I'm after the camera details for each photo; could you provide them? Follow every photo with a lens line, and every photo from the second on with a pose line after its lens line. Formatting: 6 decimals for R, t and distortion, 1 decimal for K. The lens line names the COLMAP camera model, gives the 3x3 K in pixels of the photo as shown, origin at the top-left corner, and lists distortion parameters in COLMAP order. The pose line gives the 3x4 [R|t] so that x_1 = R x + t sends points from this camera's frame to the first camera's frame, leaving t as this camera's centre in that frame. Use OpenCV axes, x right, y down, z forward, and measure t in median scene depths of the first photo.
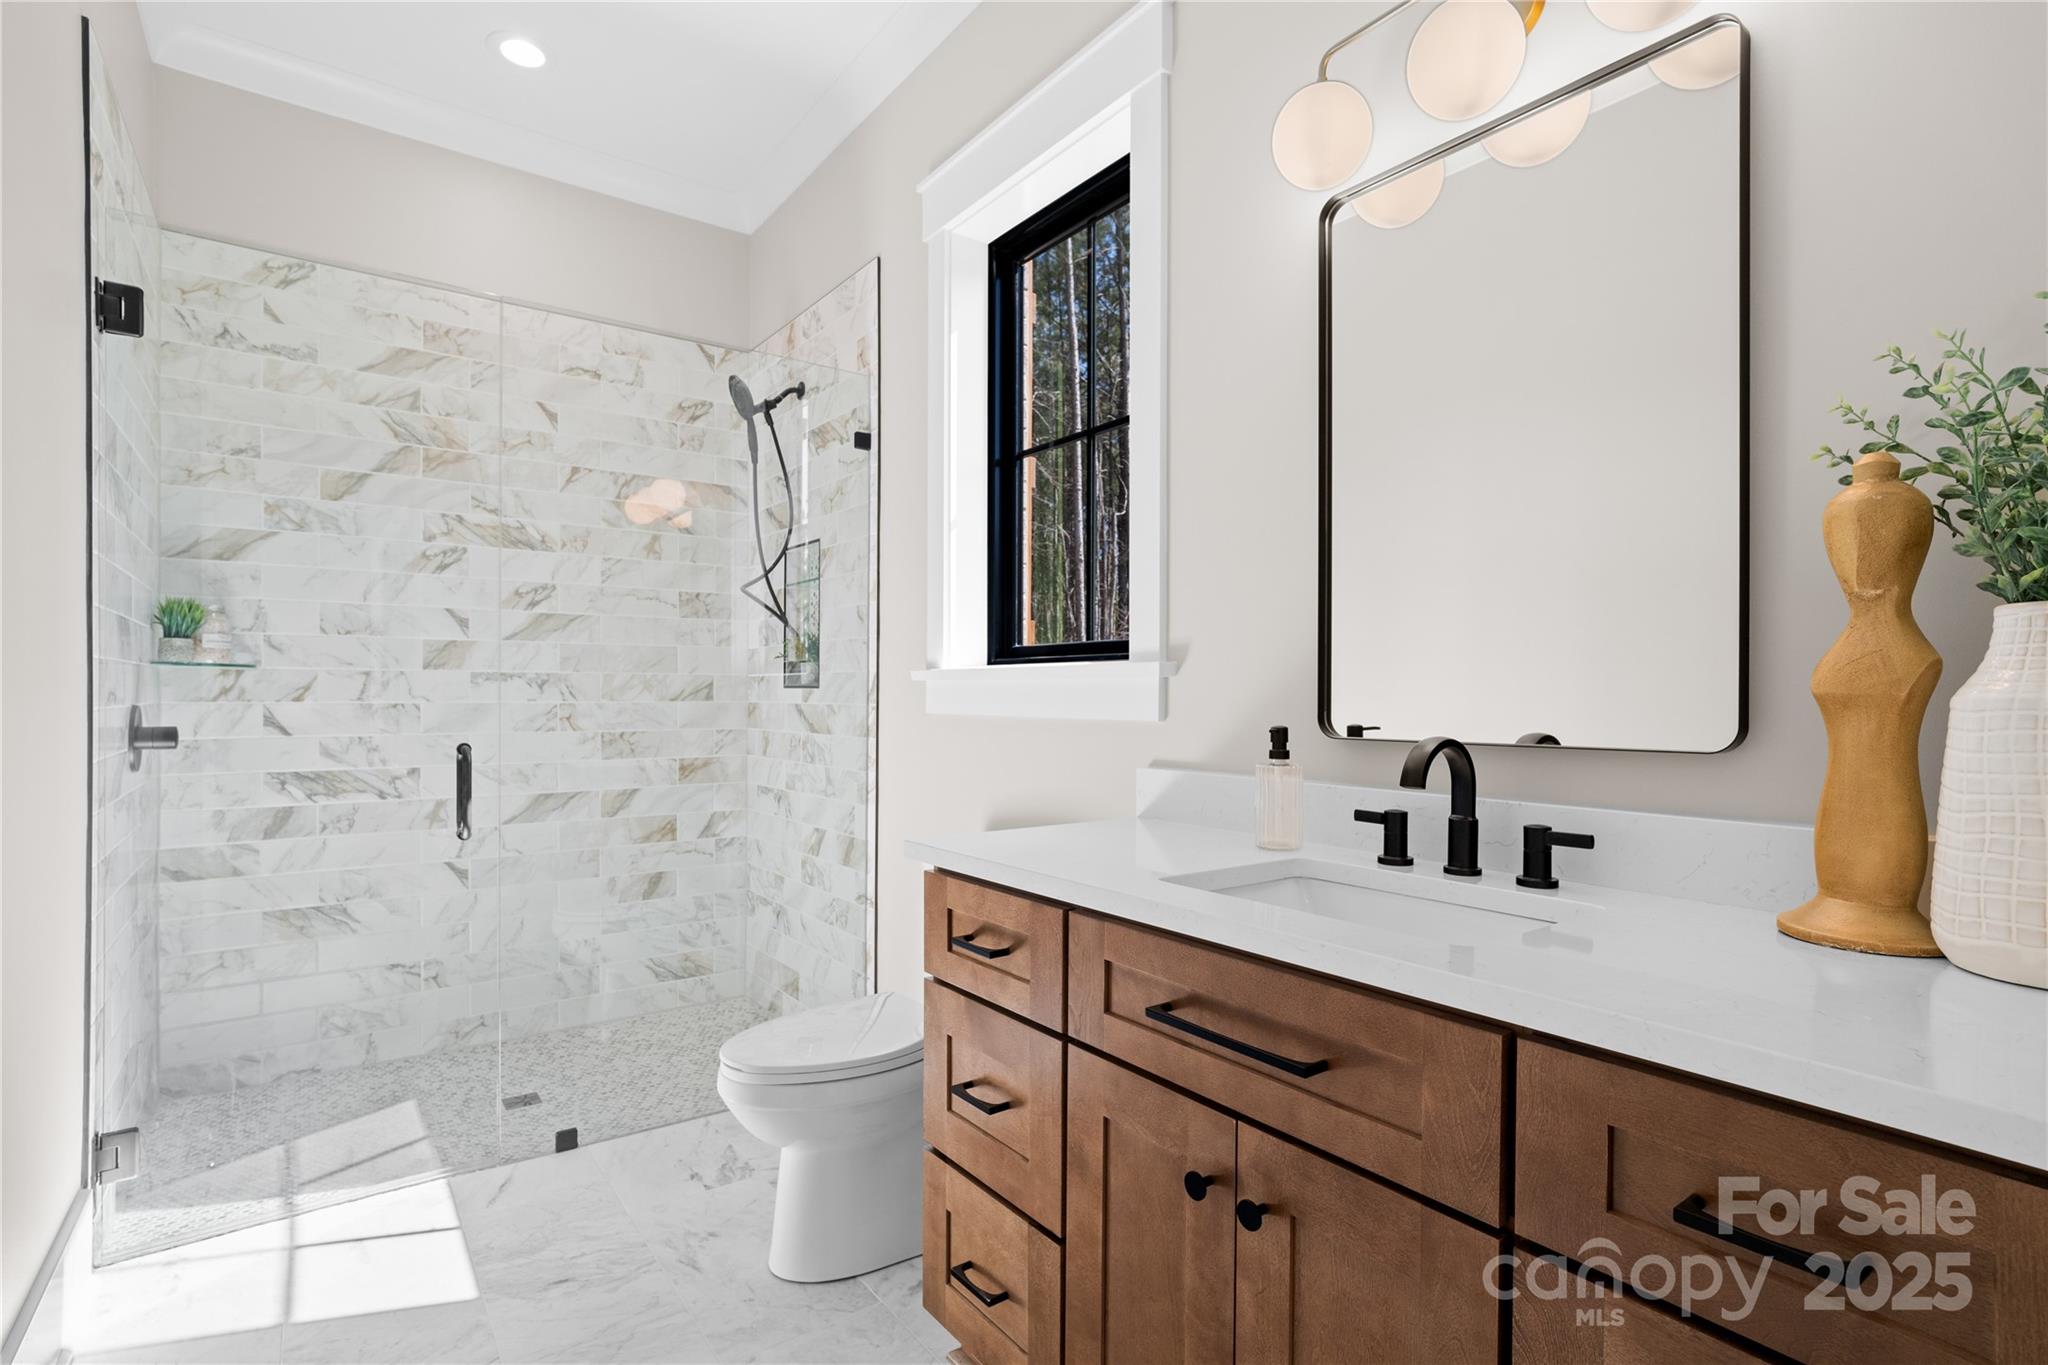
lens RADIAL K [[966.4, 0, 1020.8], [0, 966.4, 695.1], [0, 0, 1]] dist [-0.001749, 0.000270]
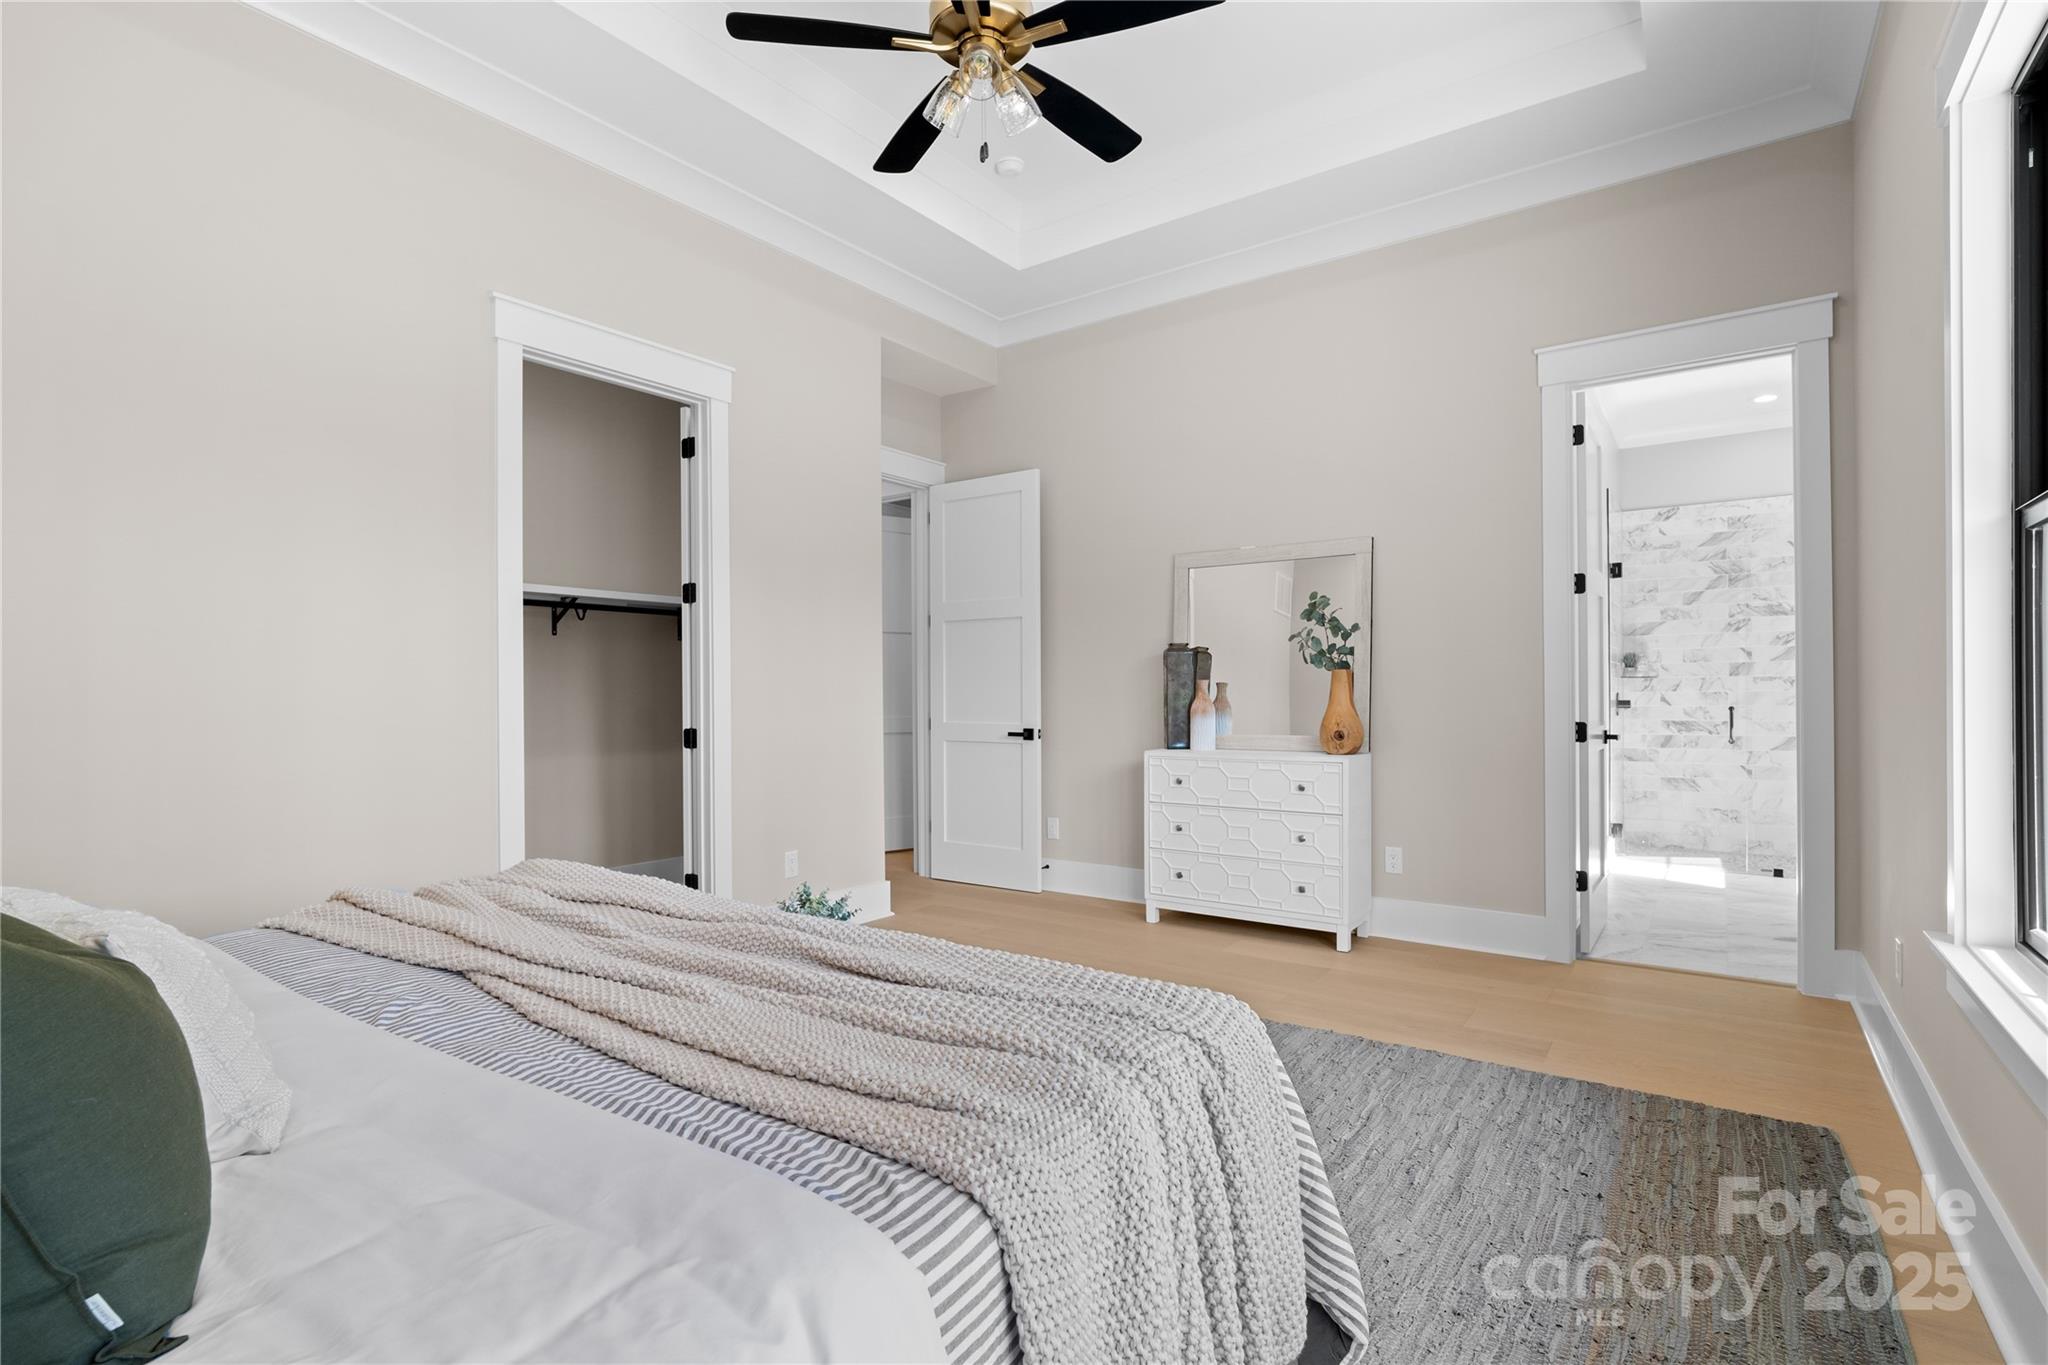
lens RADIAL K [[966.4, 0, 1020.8], [0, 966.4, 695.1], [0, 0, 1]] dist [-0.001749, 0.000270]
pose [[0.305877, -0.003300, -0.952065, 1.030558], [0.008728, 0.999962, -0.000662, 0.003413], [0.952031, -0.008107, 0.305894, -1.268182]]
